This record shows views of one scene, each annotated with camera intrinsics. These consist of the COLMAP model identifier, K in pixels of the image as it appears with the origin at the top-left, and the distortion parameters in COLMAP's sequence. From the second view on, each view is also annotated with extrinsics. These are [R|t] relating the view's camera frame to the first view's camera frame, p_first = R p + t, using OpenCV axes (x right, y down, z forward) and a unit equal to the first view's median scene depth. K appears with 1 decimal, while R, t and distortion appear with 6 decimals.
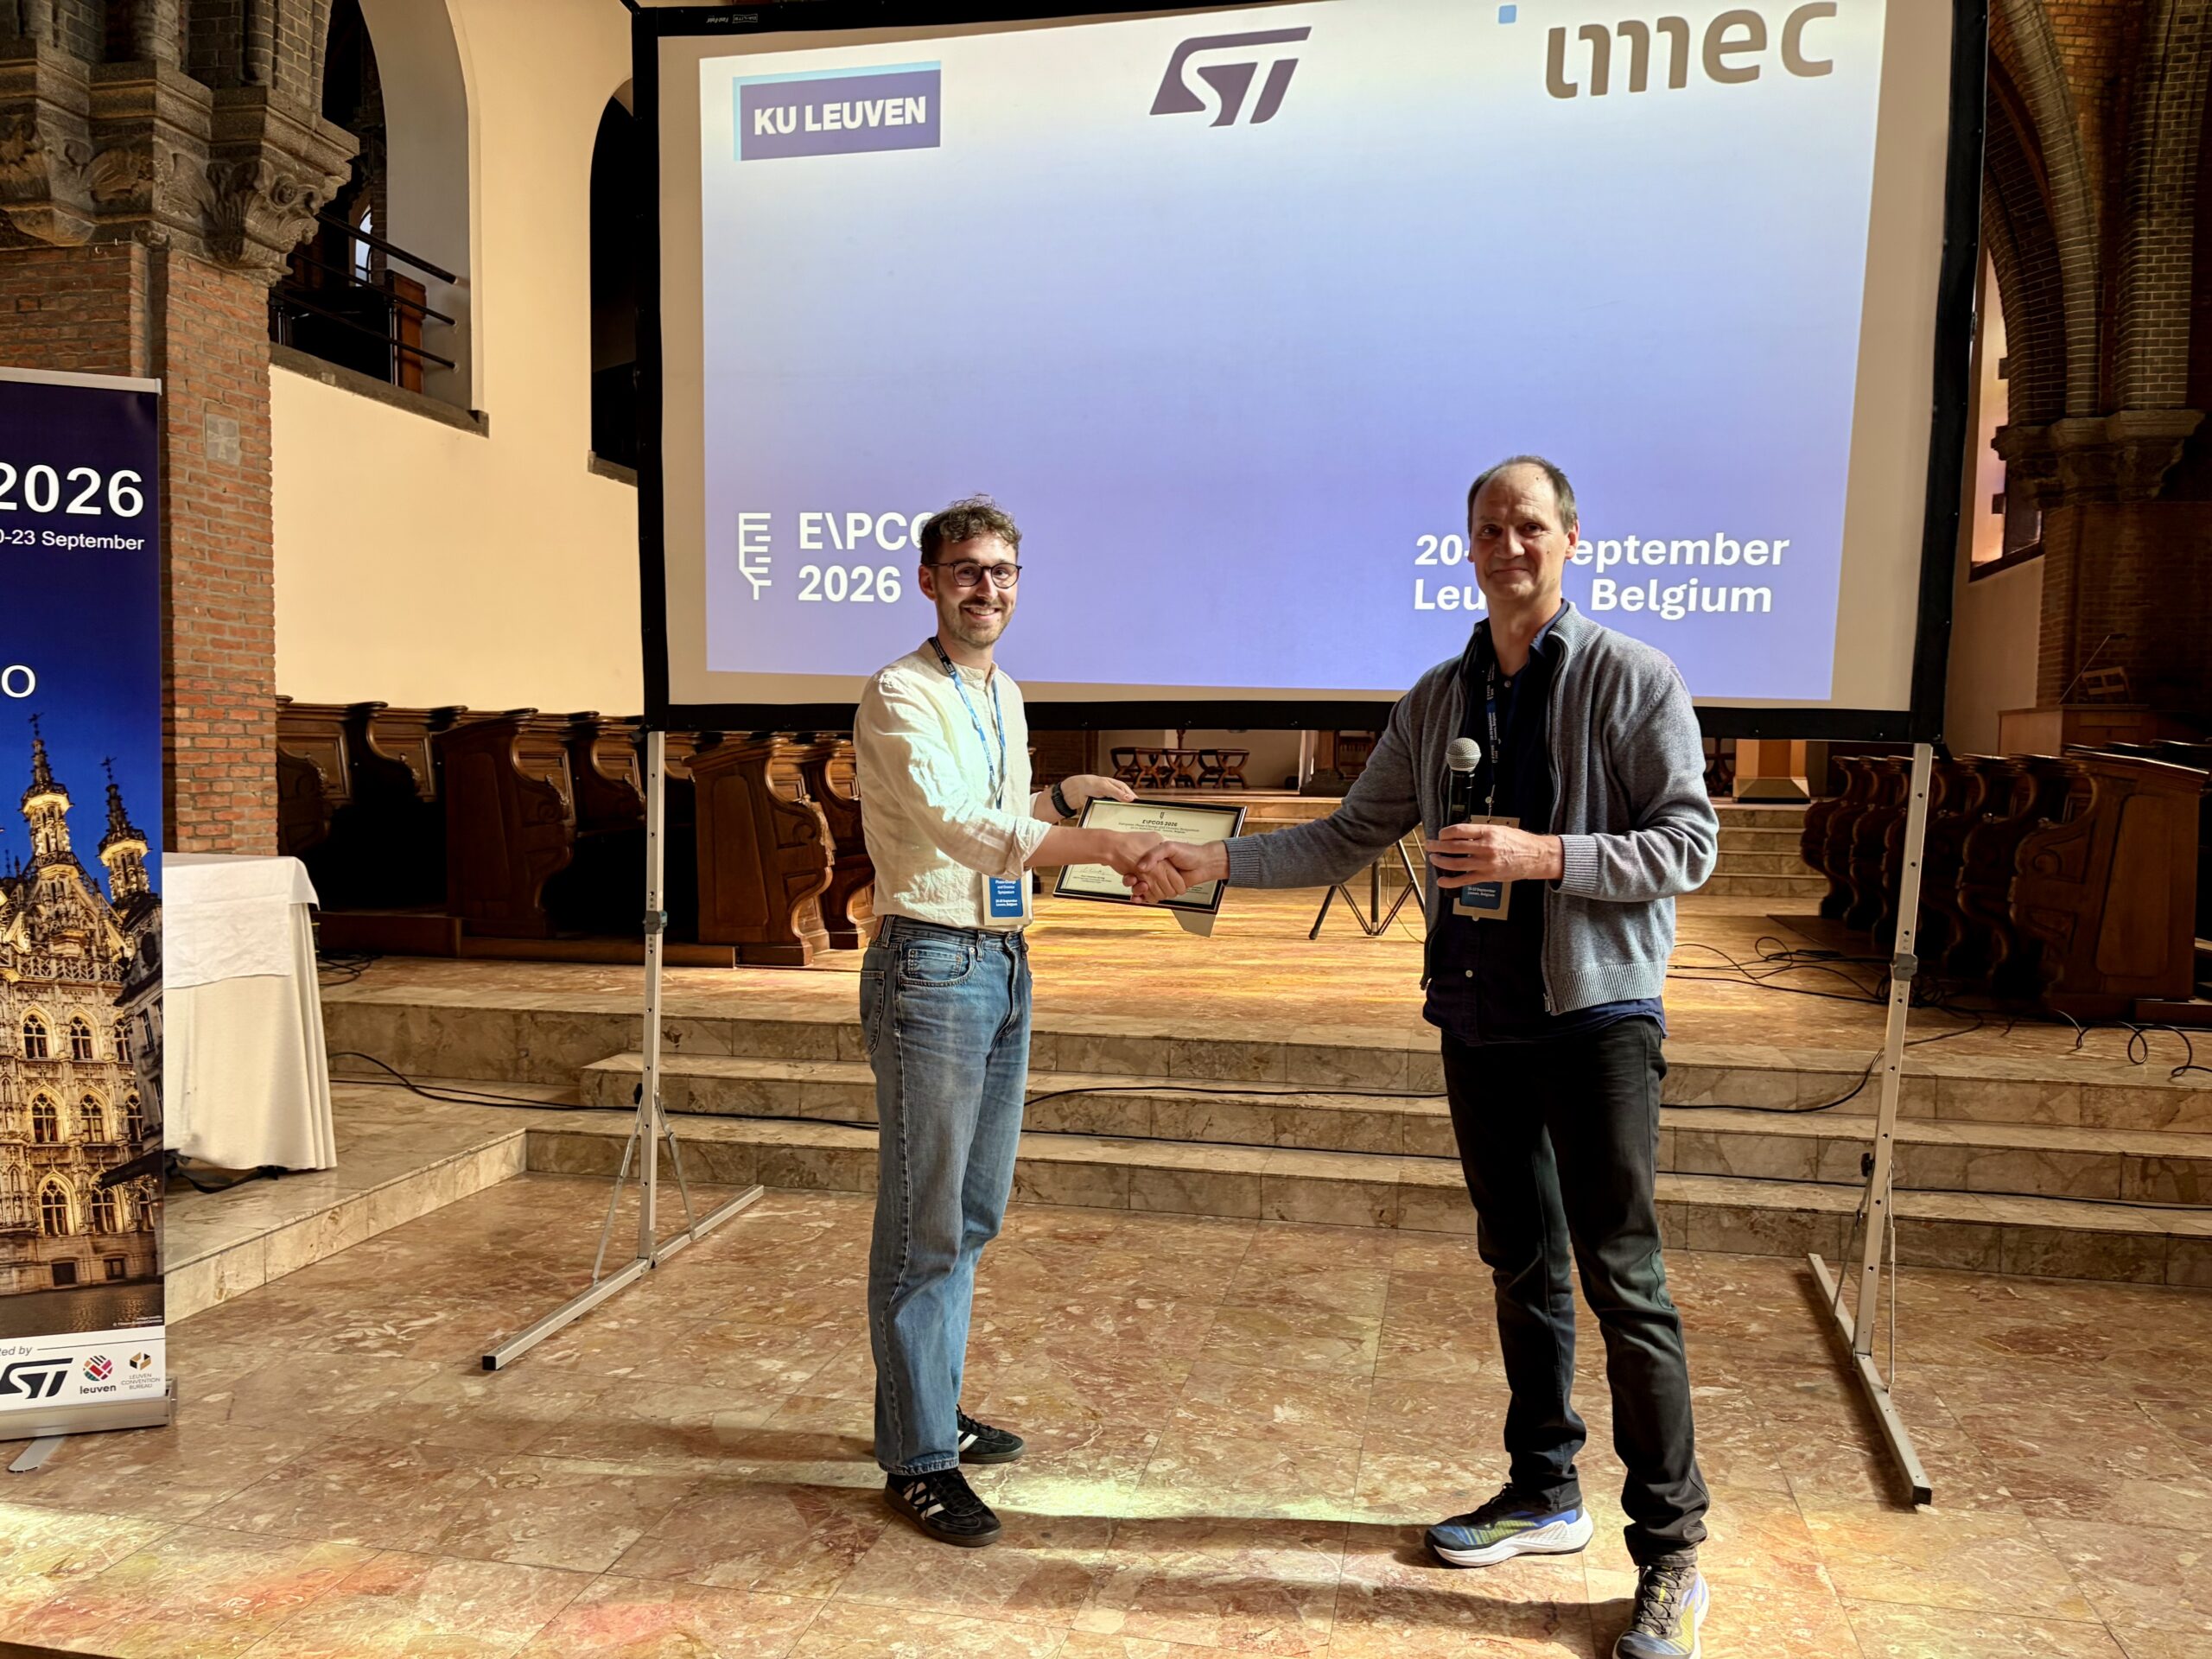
lens RADIAL K [[1667.5, 0, 1116.0], [0, 1667.5, 842.2], [0, 0, 1]] dist [0.058807, -0.066884]
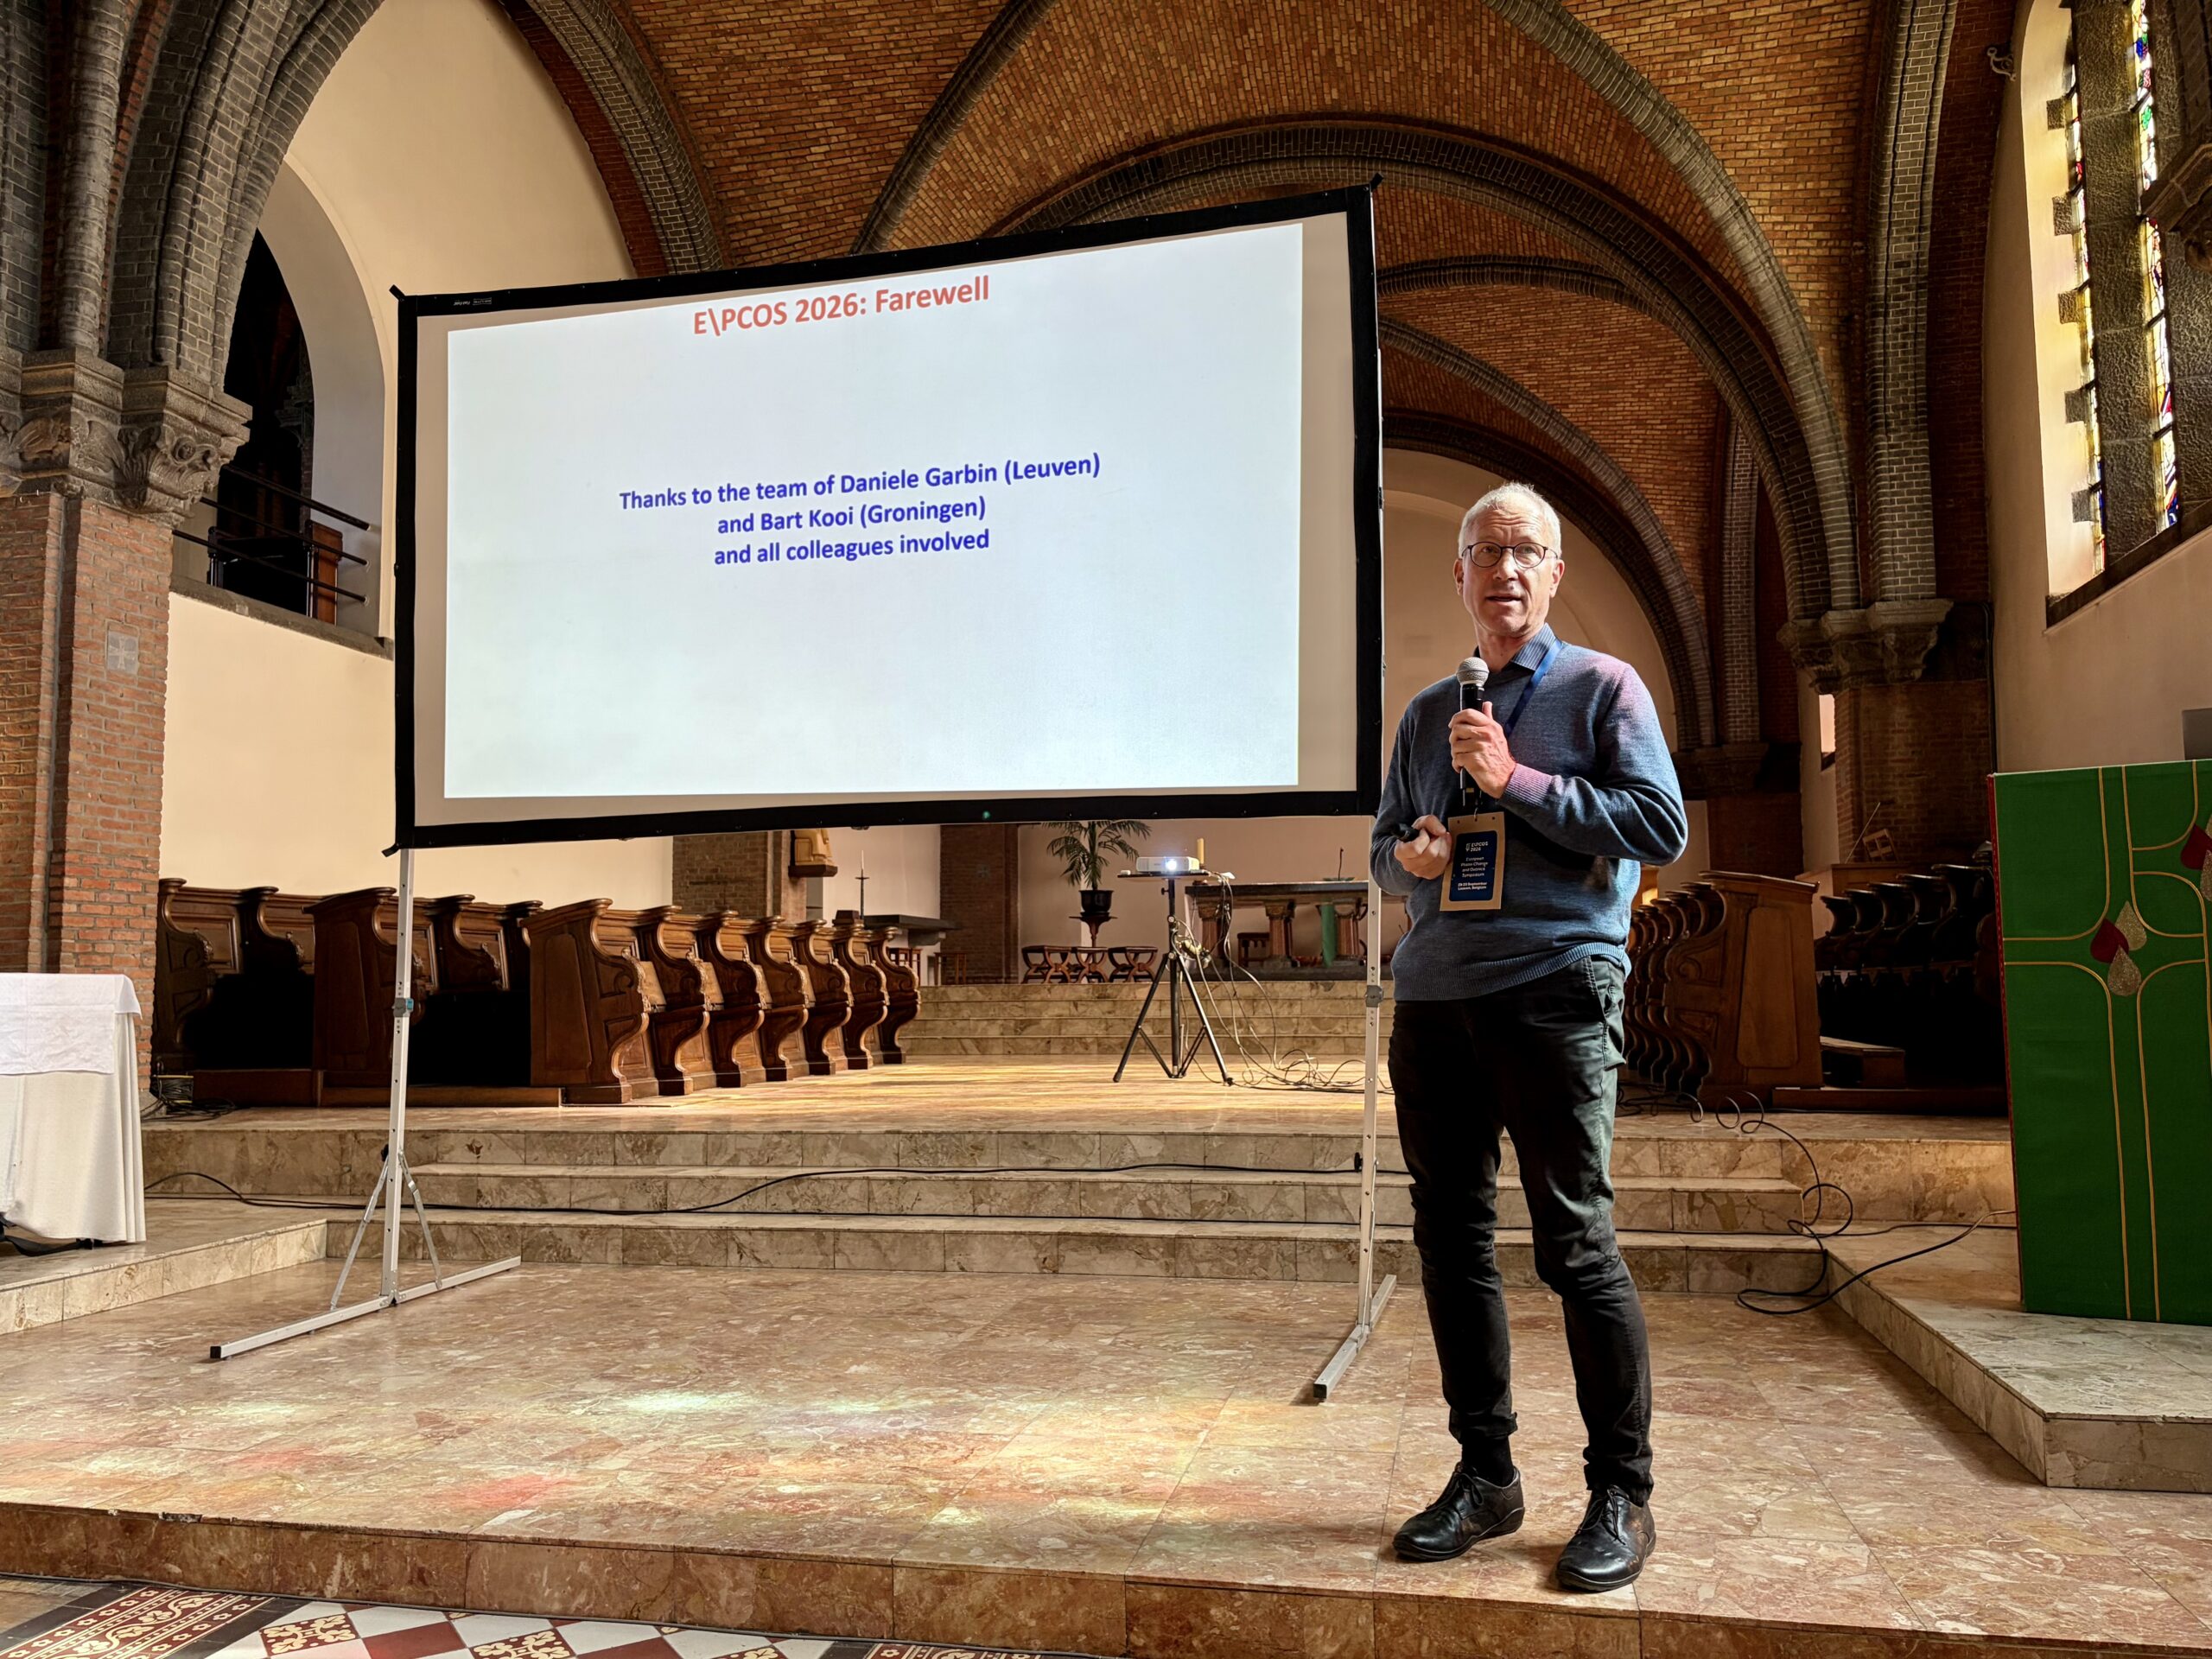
lens RADIAL K [[1667.5, 0, 1081.9], [0, 1667.5, 838.0], [0, 0, 1]] dist [0.058807, -0.066884]
pose [[0.999570, -0.025705, -0.014093, 0.199552], [0.023456, 0.989666, -0.141460, 0.093163], [0.017584, 0.141069, 0.989844, -0.175983]]
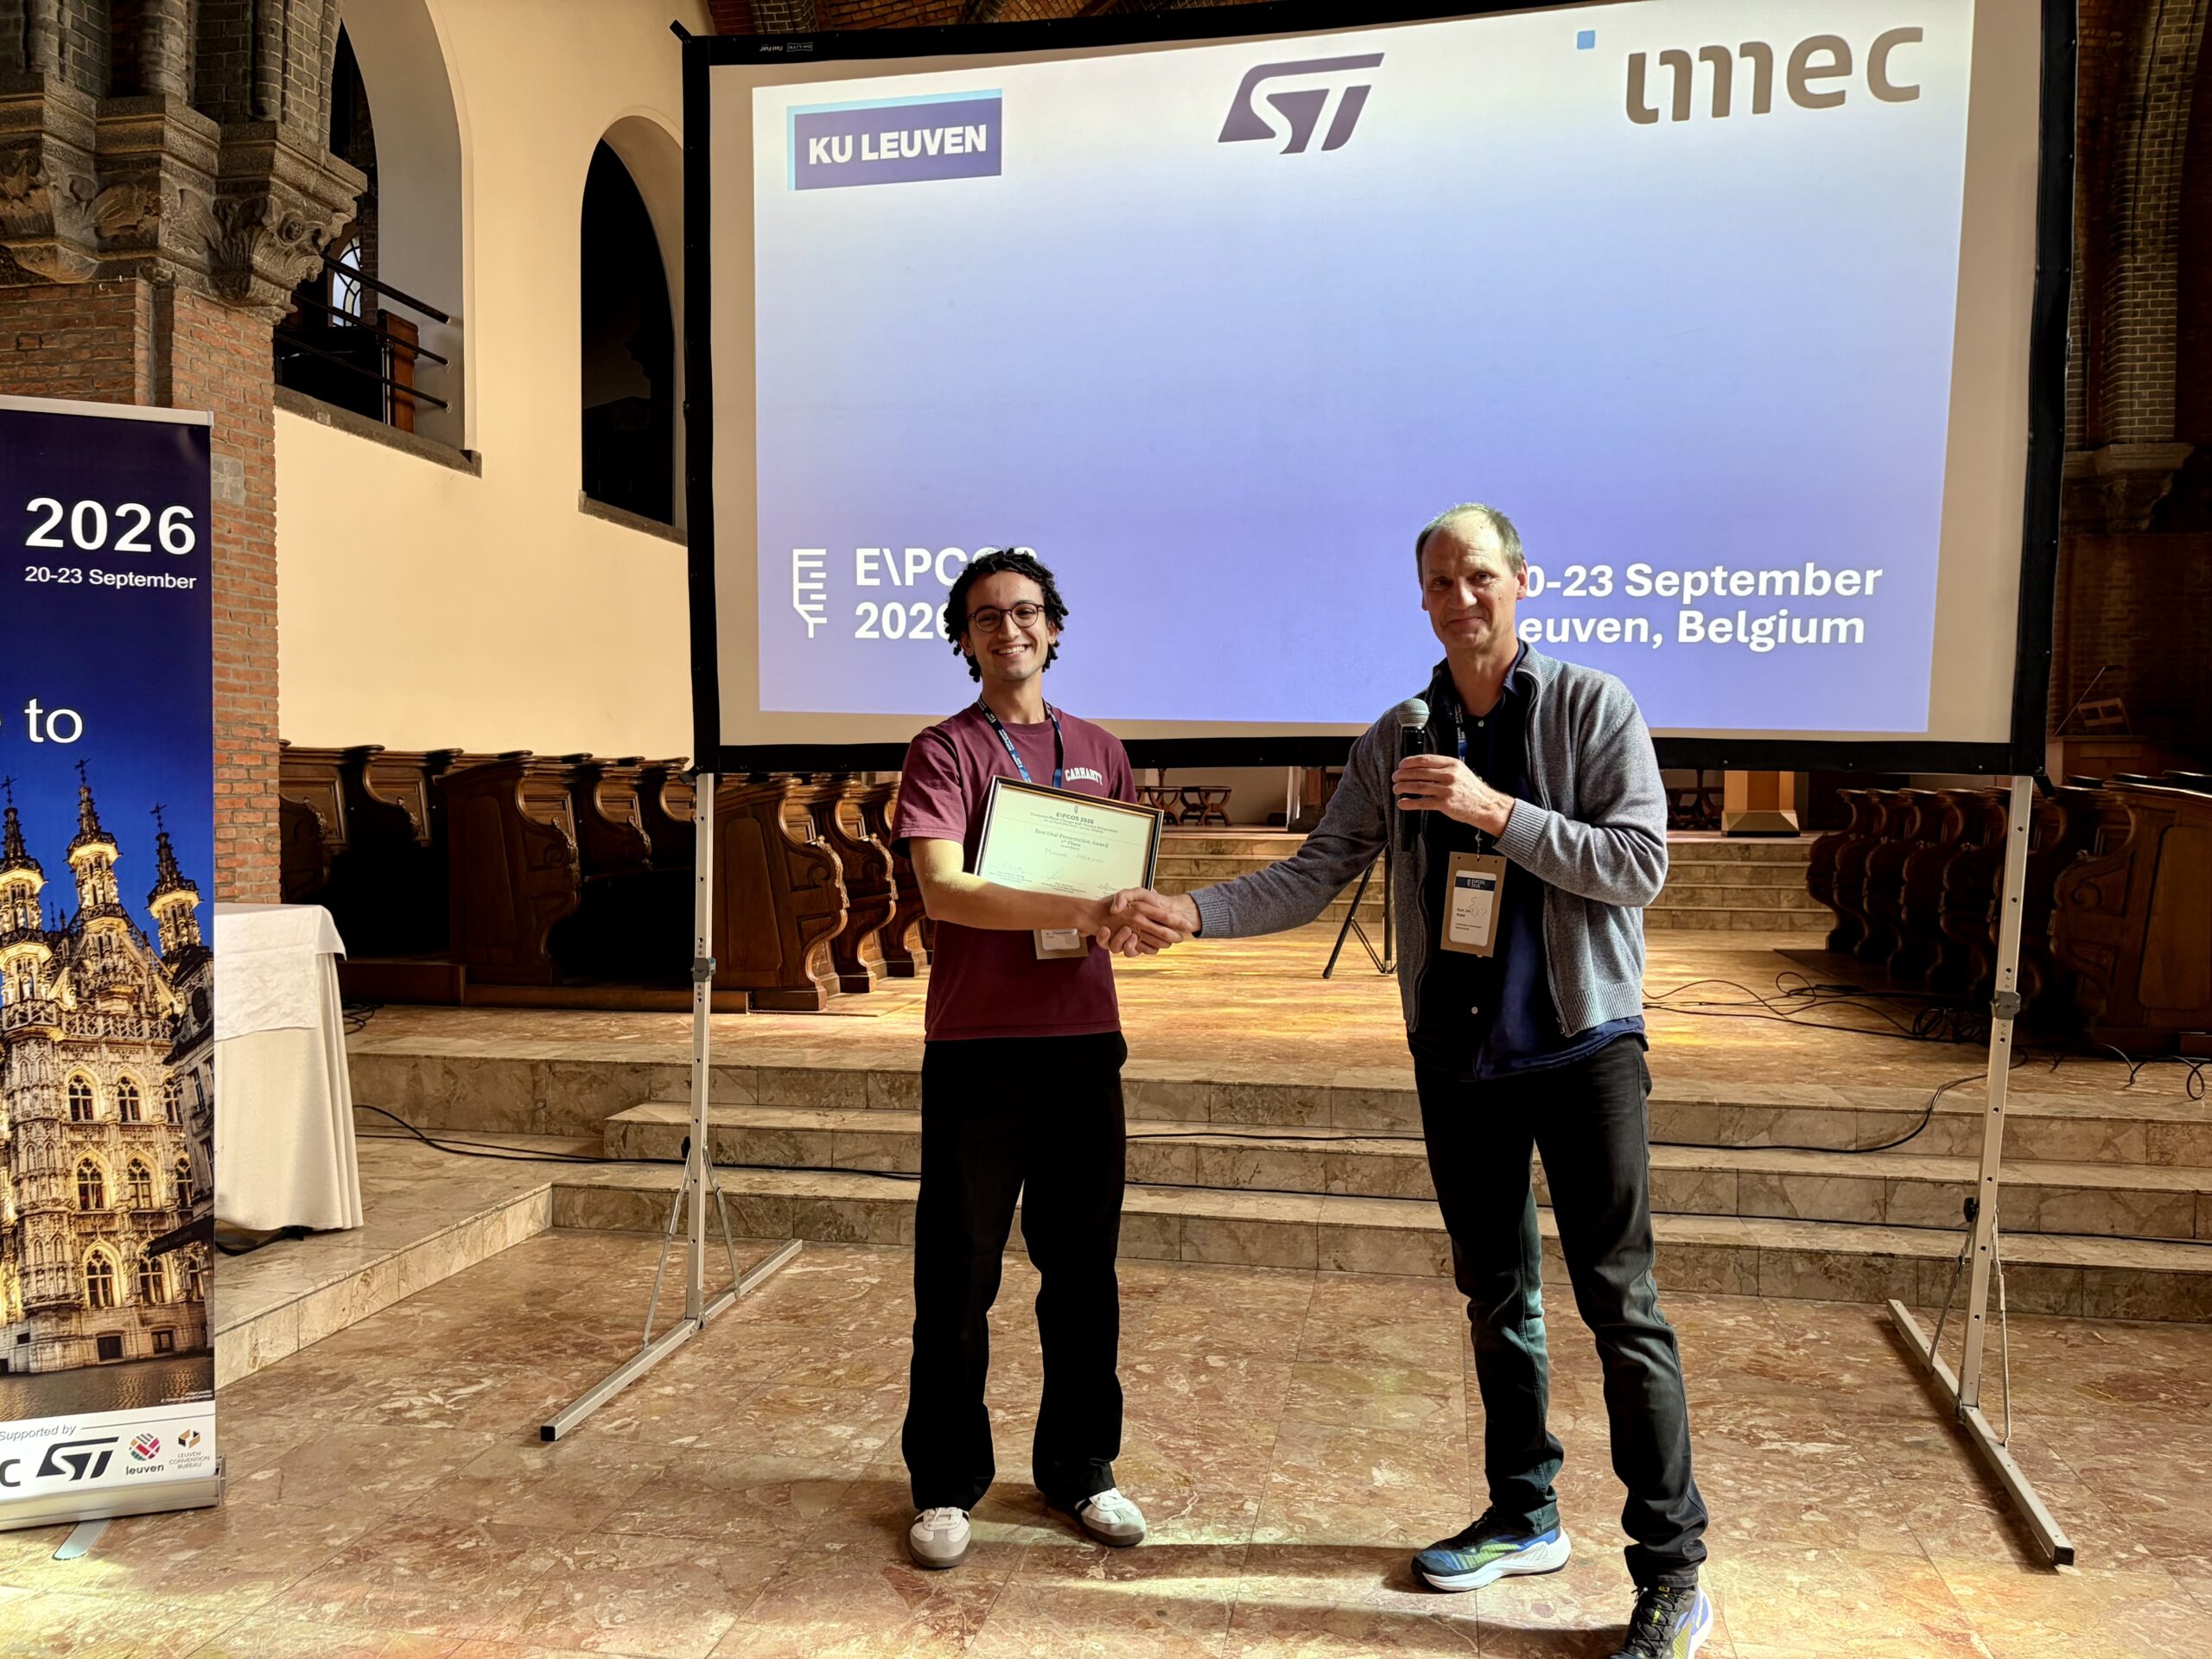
lens RADIAL K [[1667.5, 0, 1105.2], [0, 1667.5, 843.2], [0, 0, 1]] dist [0.058807, -0.066884]
pose [[0.999828, -0.008032, 0.016712, -0.049750], [0.008401, 0.999720, -0.022131, -0.001738], [-0.016529, 0.022268, 0.999615, 0.022454]]
